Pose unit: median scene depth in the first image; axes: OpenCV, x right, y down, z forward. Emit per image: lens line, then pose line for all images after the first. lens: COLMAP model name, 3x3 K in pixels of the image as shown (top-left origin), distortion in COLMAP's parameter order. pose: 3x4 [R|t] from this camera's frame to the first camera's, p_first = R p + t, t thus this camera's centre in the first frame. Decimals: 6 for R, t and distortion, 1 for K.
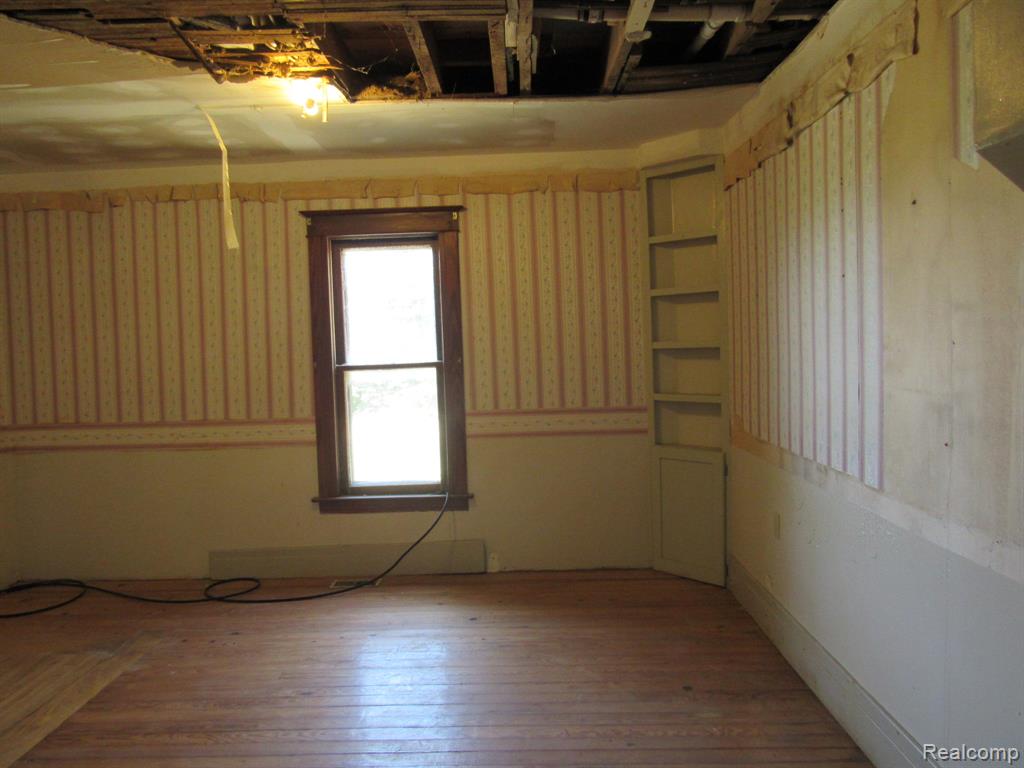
lens RADIAL K [[737.6, 0, 512.0], [0, 737.6, 384.0], [0, 0, 1]] dist [-0.054367, 0.004551]
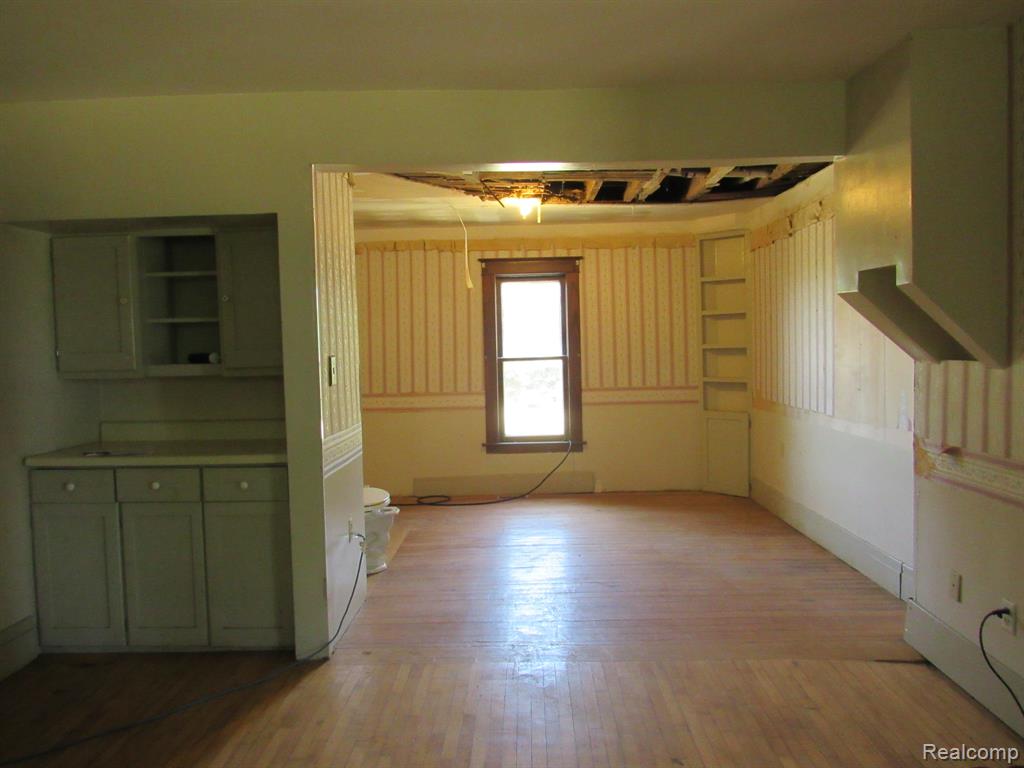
lens RADIAL K [[737.6, 0, 512.0], [0, 737.6, 384.0], [0, 0, 1]] dist [-0.054367, 0.004551]
pose [[0.999974, 0.006658, -0.002642, -0.209762], [-0.006671, 0.999966, -0.004922, 0.037947], [0.002610, 0.004940, 0.999984, -0.563941]]
